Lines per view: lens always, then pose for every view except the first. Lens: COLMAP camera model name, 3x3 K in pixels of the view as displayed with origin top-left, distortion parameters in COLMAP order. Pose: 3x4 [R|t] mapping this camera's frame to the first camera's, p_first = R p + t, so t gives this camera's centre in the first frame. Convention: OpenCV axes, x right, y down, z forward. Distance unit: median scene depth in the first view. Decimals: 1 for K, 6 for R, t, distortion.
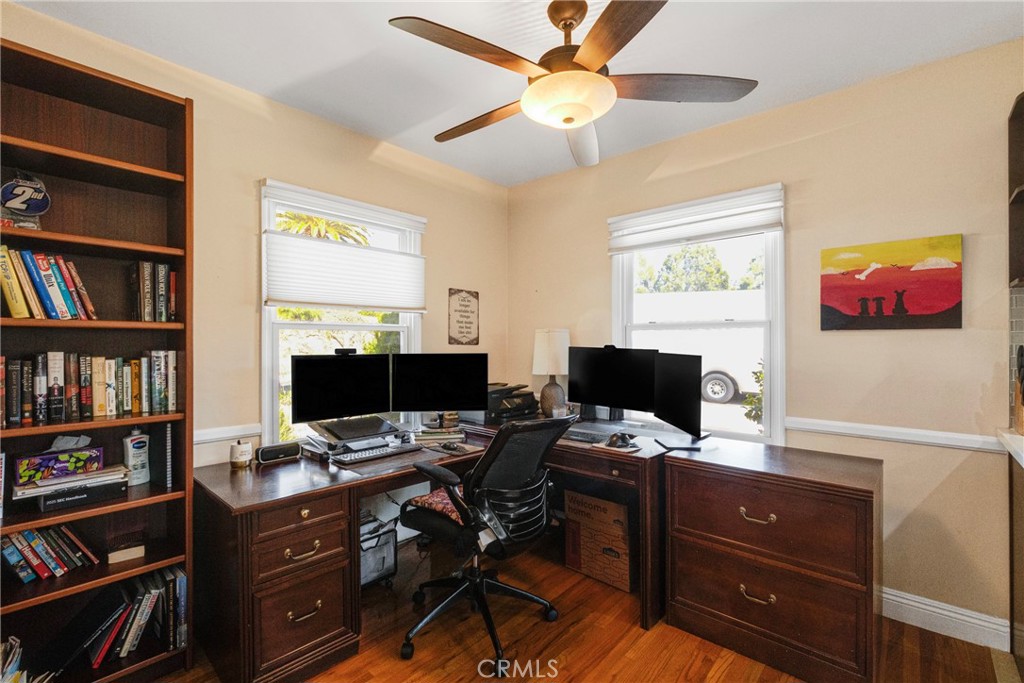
lens RADIAL K [[464.5, 0, 510.7], [0, 464.5, 339.5], [0, 0, 1]] dist [-0.003884, 0.000058]
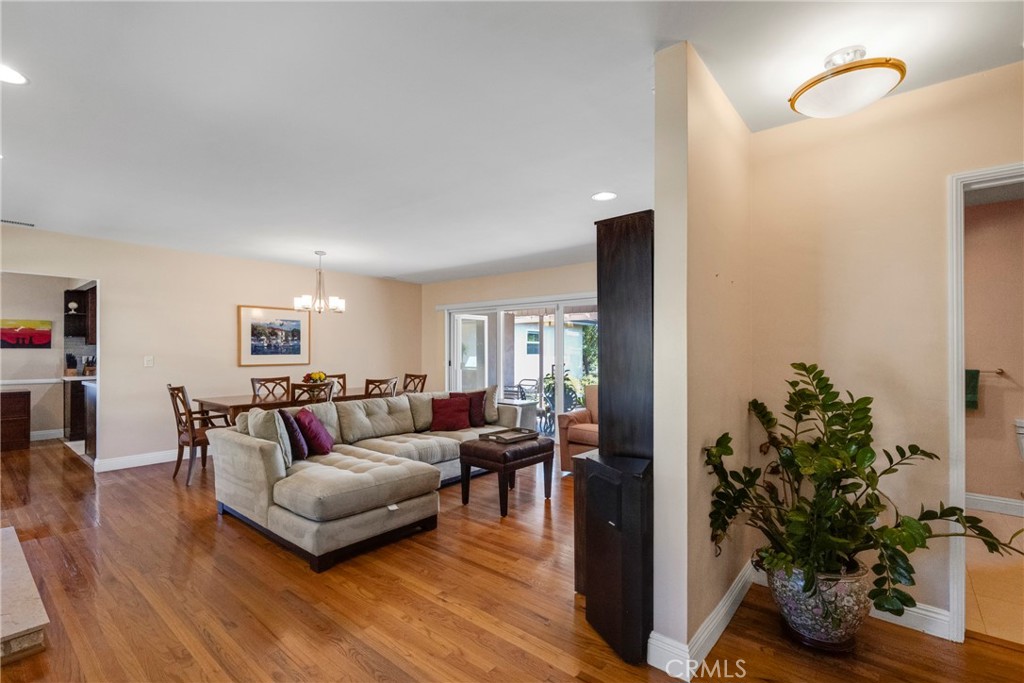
lens RADIAL K [[464.5, 0, 512.8], [0, 464.5, 343.1], [0, 0, 1]] dist [-0.003884, 0.000058]
pose [[-0.024759, 0.011834, 0.999623, -2.453873], [-0.000395, 0.999930, -0.011847, -0.022839], [-0.999693, -0.000688, -0.024752, -2.259125]]
